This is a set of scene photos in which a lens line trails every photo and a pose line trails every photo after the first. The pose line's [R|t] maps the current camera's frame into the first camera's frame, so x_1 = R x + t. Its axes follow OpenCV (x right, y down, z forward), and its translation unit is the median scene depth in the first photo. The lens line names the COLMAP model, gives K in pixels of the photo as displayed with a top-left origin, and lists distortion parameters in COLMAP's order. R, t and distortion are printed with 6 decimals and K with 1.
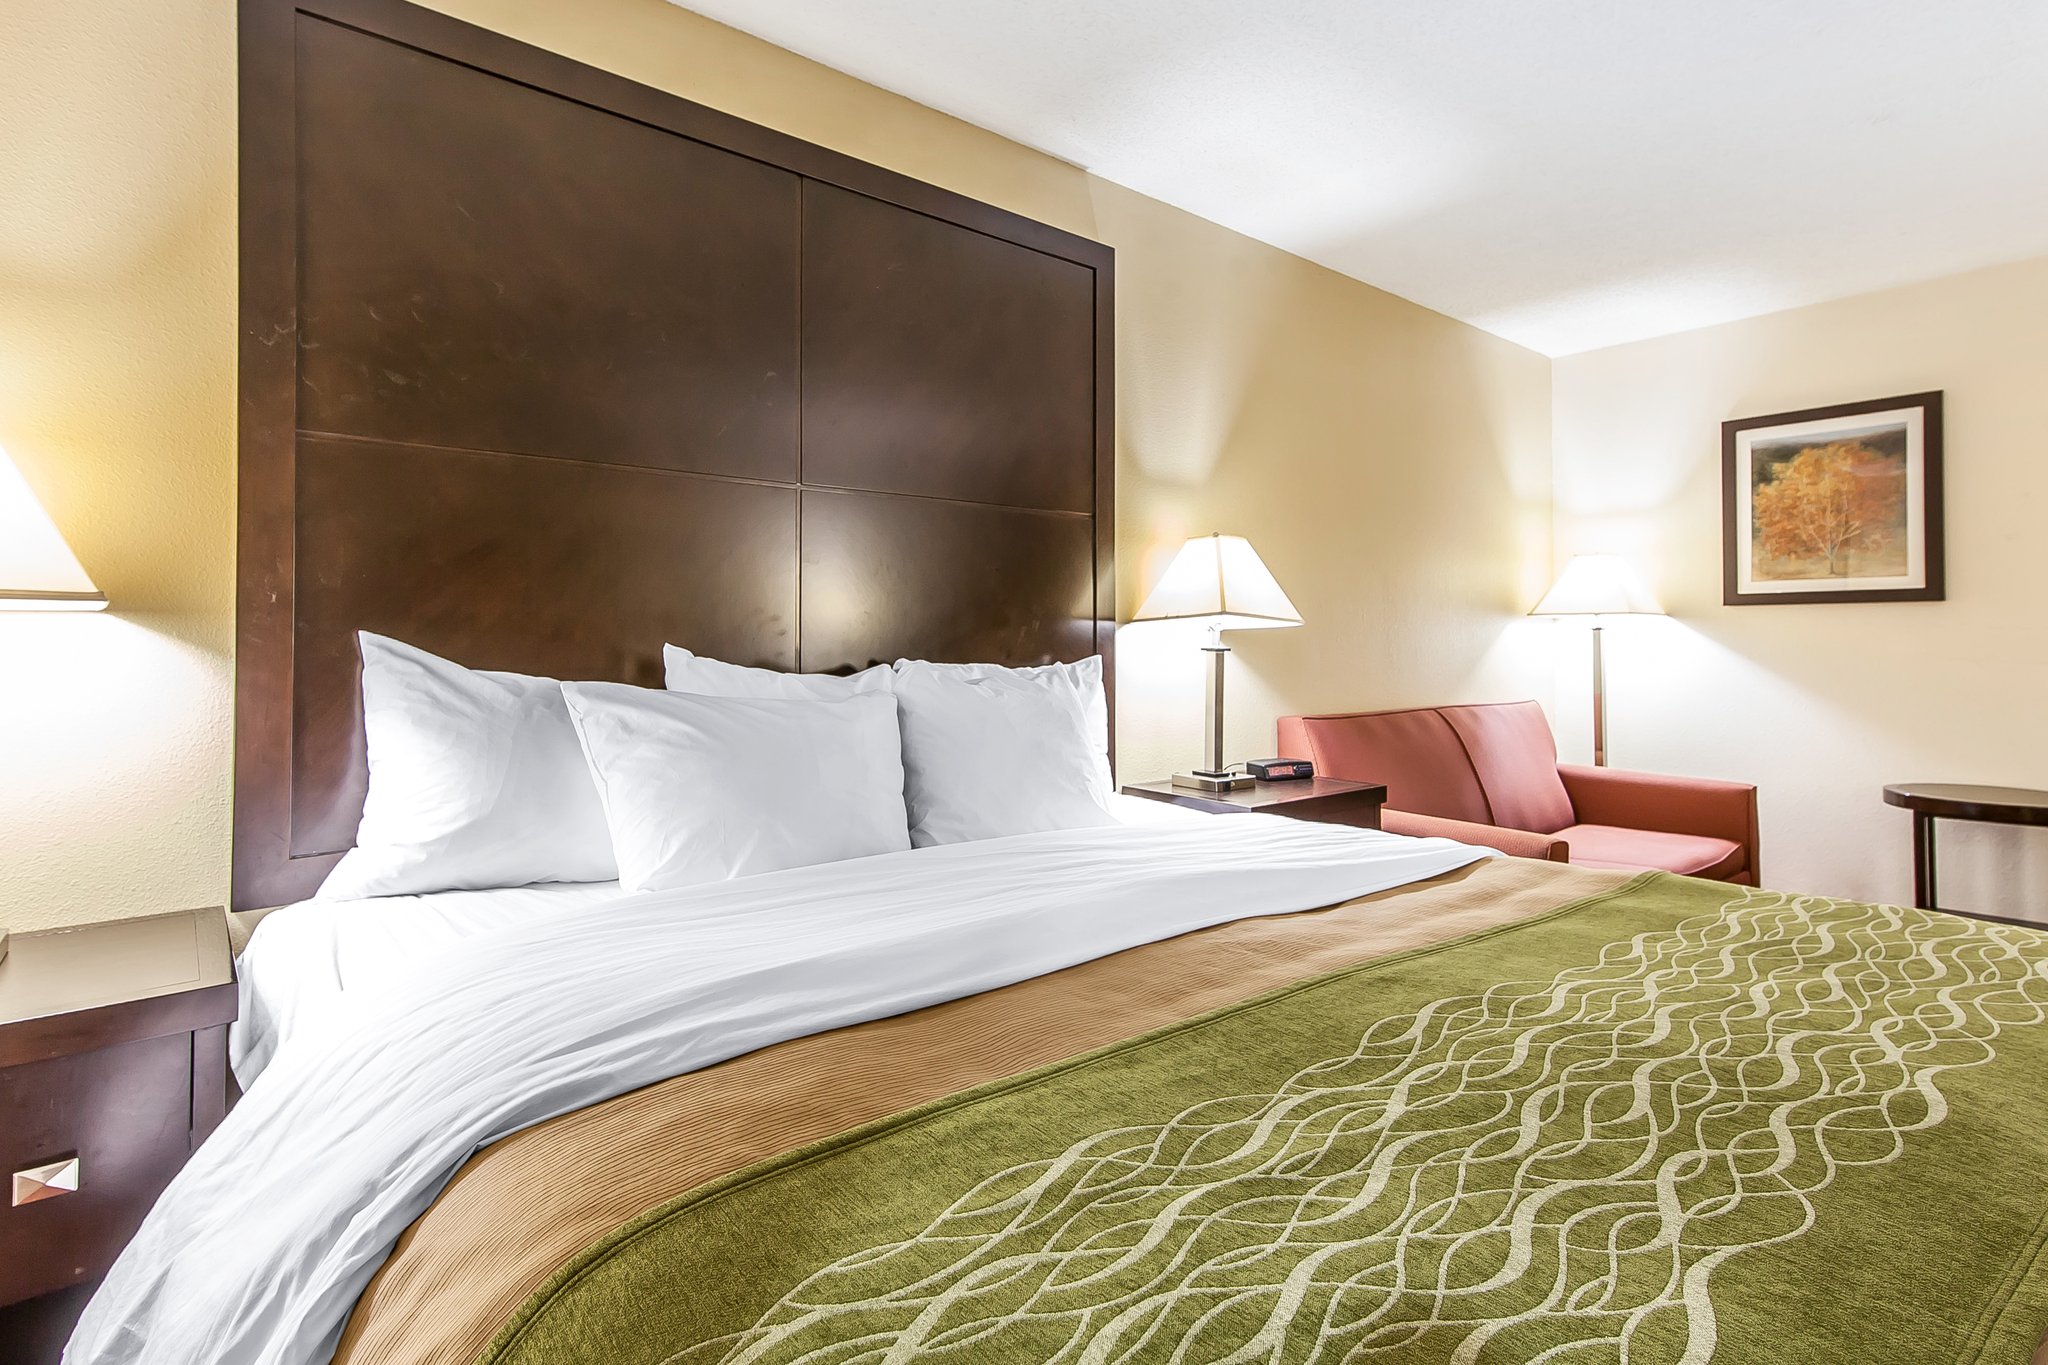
lens RADIAL K [[809.9, 0, 1024.0], [0, 809.9, 682.5], [0, 0, 1]] dist [-0.000365, -0.000190]
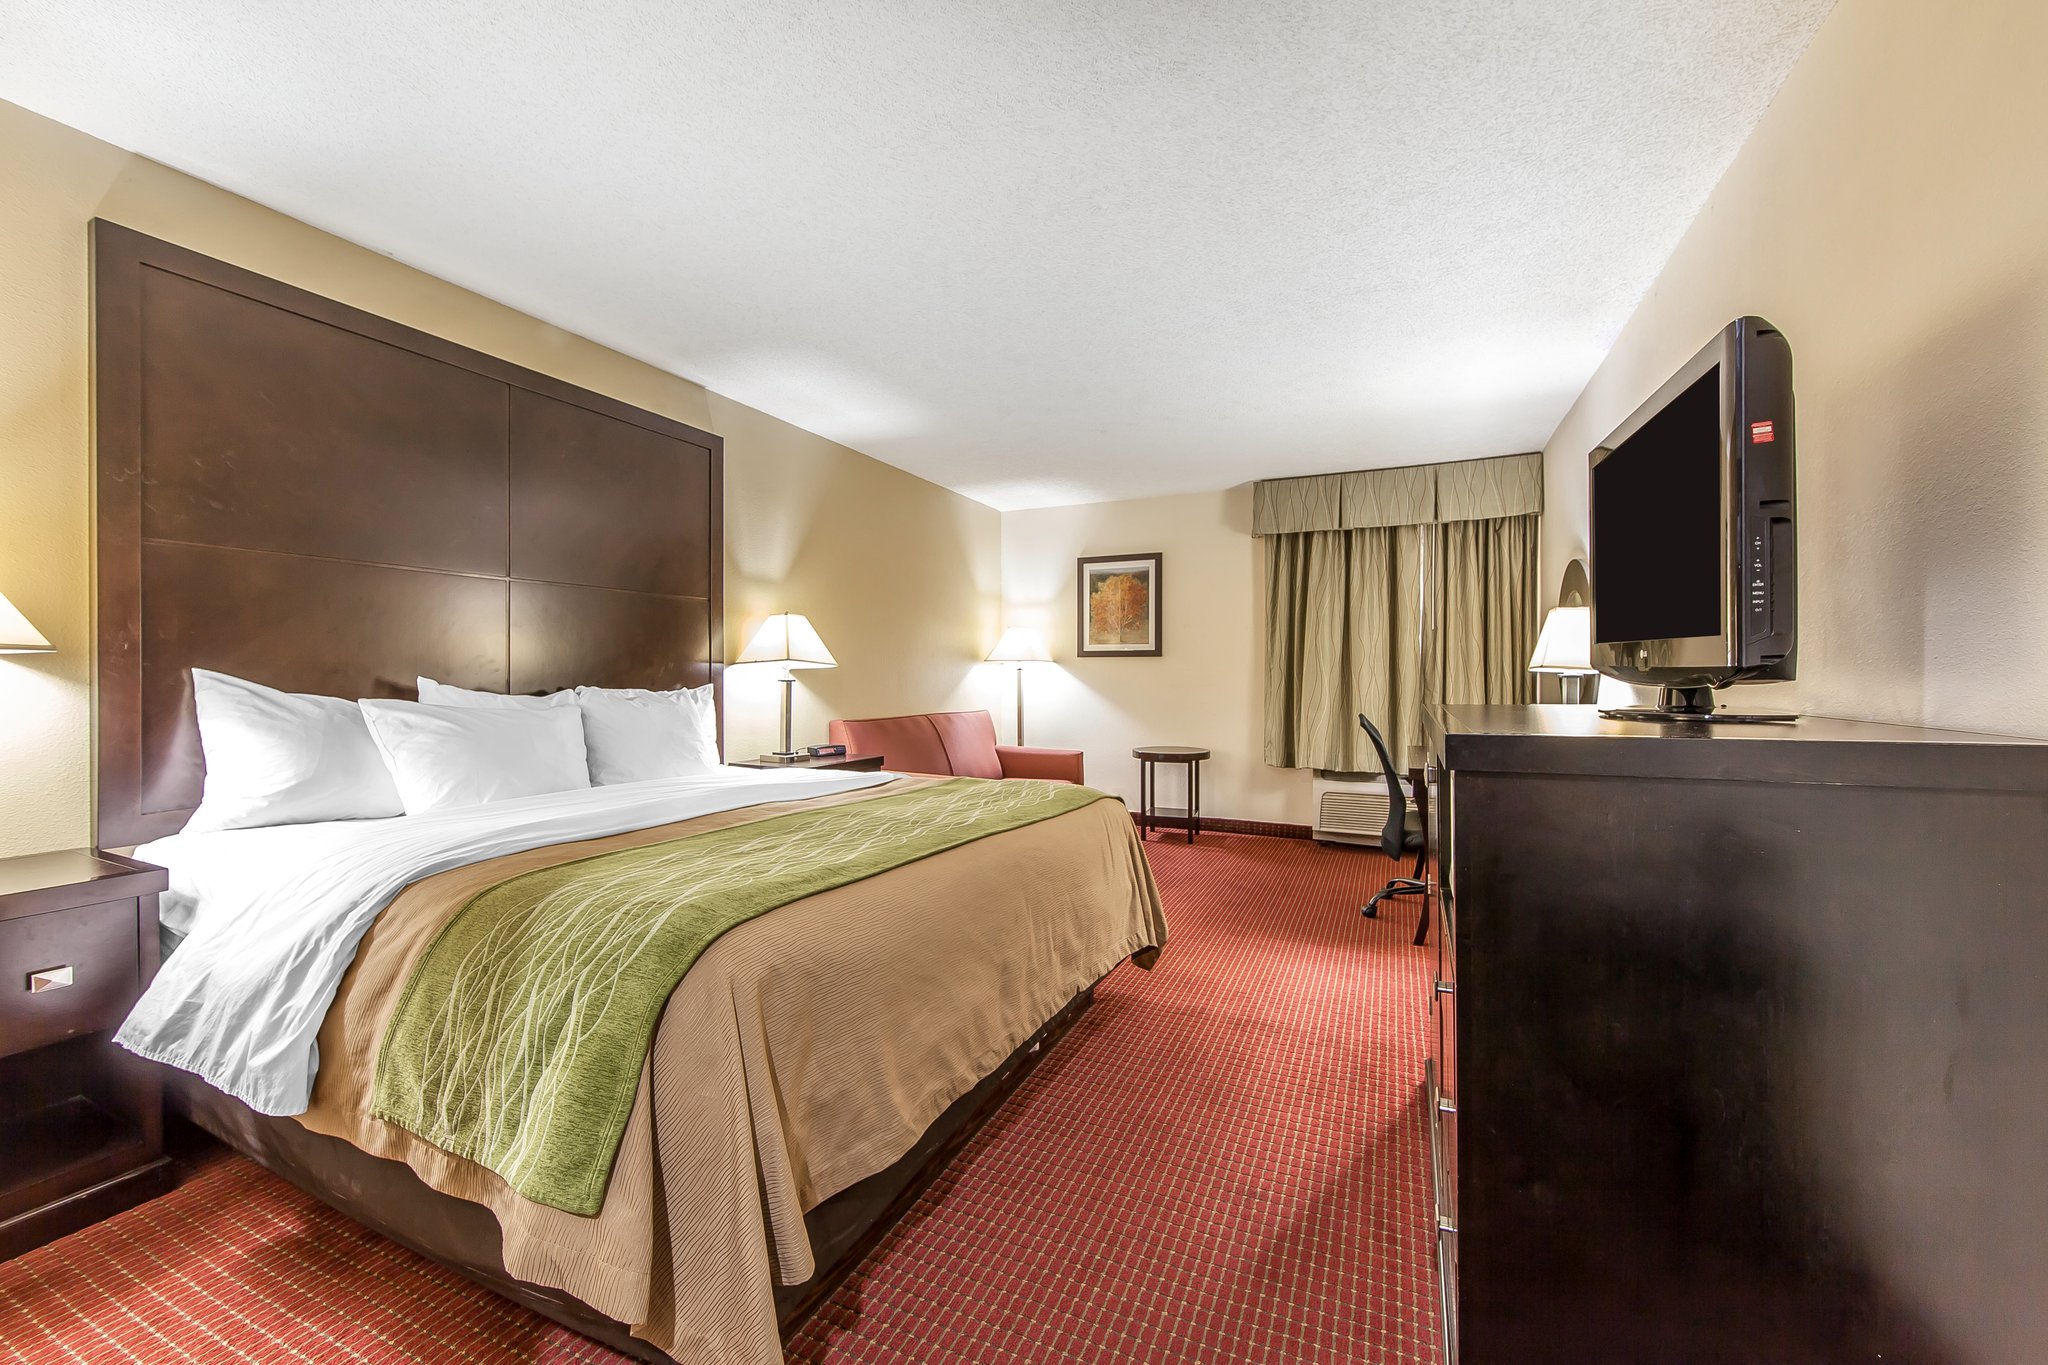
lens RADIAL K [[809.9, 0, 1024.0], [0, 809.9, 682.5], [0, 0, 1]] dist [-0.000365, -0.000190]
pose [[0.920665, -0.000948, 0.390352, 0.031842], [0.016714, 0.999176, -0.036993, 0.035286], [-0.389995, 0.040582, 0.919922, -0.772775]]
